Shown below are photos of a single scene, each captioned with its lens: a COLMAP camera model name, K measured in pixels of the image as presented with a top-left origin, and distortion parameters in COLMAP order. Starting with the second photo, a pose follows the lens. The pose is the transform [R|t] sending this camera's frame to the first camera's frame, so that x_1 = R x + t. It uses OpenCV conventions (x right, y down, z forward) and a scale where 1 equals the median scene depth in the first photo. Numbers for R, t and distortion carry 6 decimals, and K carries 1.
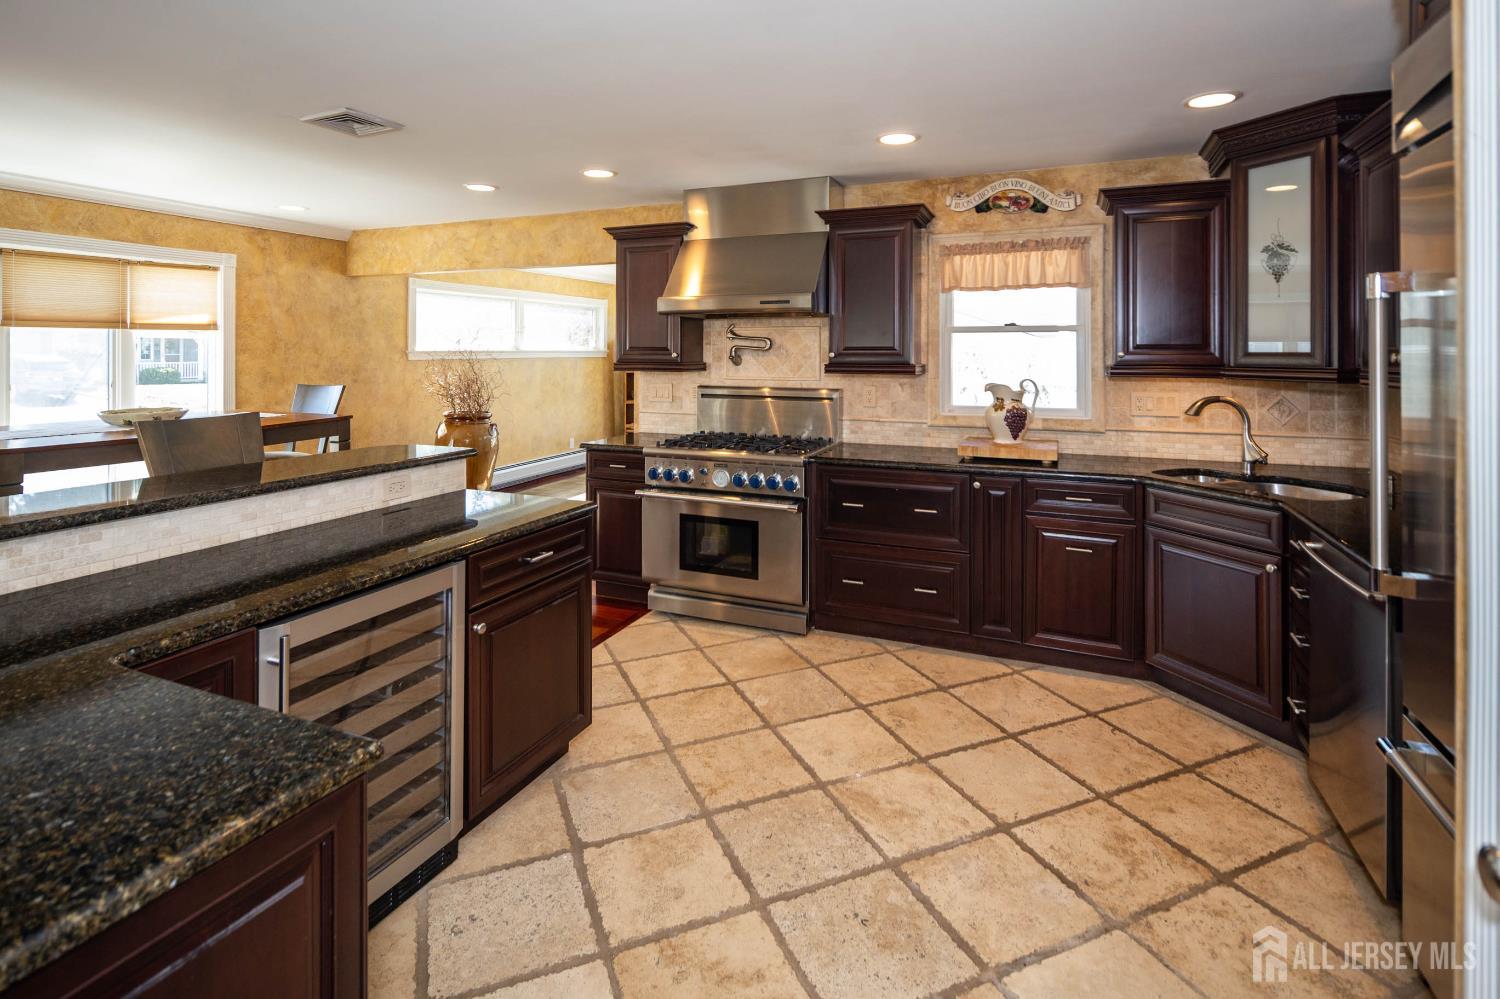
lens RADIAL K [[713.3, 0, 755.7], [0, 713.3, 370.9], [0, 0, 1]] dist [0.004291, -0.002046]
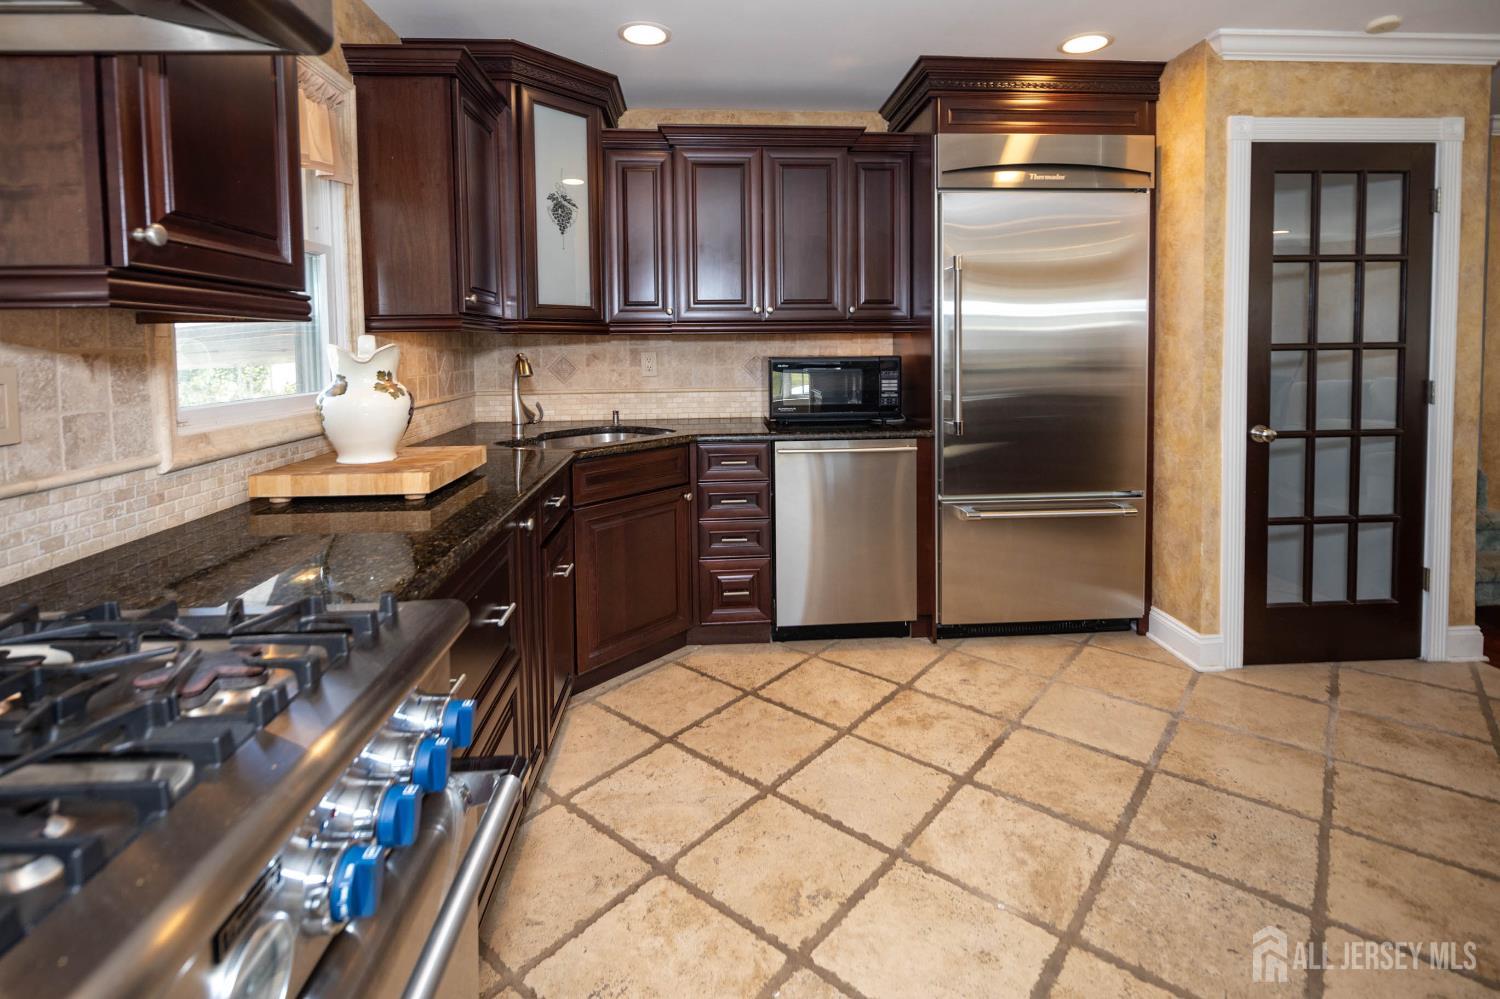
lens RADIAL K [[713.3, 0, 742.4], [0, 713.3, 378.6], [0, 0, 1]] dist [0.004291, -0.002046]
pose [[-0.430488, -0.038836, 0.901760, -0.215000], [0.027282, 0.998058, 0.056008, 0.020399], [-0.902184, 0.048712, -0.428592, 0.951796]]
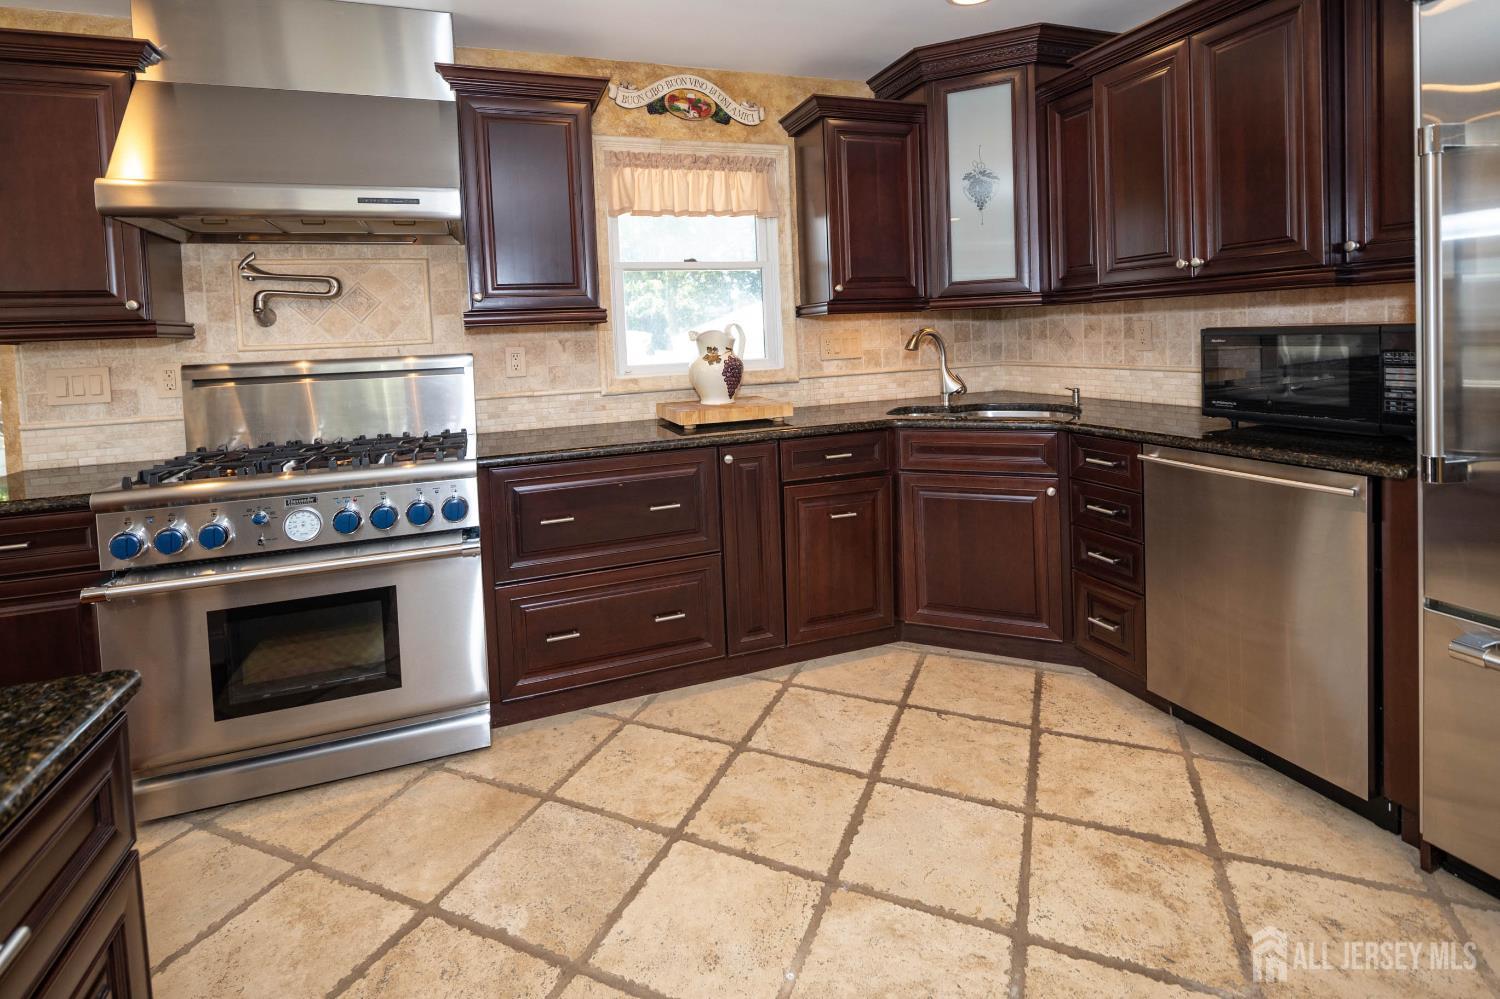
lens RADIAL K [[713.3, 0, 742.9], [0, 713.3, 362.9], [0, 0, 1]] dist [0.004291, -0.002046]
pose [[0.737020, -0.061836, 0.673036, -0.157875], [0.057641, 0.997929, 0.028565, 0.033088], [-0.673409, 0.017742, 0.739058, 0.378267]]
